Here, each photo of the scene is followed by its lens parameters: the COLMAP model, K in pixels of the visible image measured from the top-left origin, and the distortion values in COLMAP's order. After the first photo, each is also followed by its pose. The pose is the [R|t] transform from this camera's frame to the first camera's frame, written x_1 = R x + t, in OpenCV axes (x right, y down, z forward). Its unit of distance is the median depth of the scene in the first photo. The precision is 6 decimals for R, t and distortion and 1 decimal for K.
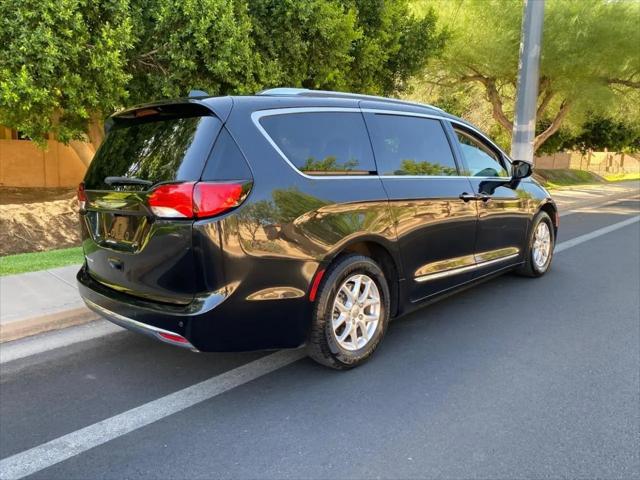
lens RADIAL K [[489.5, 0, 312.4], [0, 489.5, 239.7], [0, 0, 1]] dist [0.013475, -0.008646]
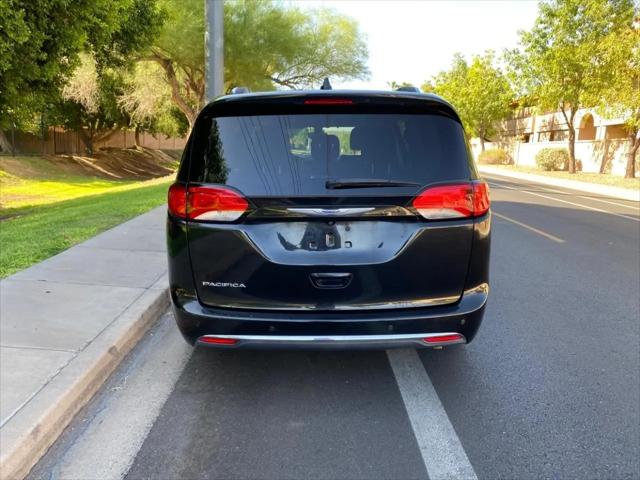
lens RADIAL K [[491.3, 0, 317.6], [0, 491.3, 240.5], [0, 0, 1]] dist [0.003903, 0.008282]
pose [[0.712895, -0.121196, 0.690719, -0.375252], [0.092212, 0.992601, 0.078993, -0.033393], [-0.695182, 0.007379, 0.718796, 0.152091]]
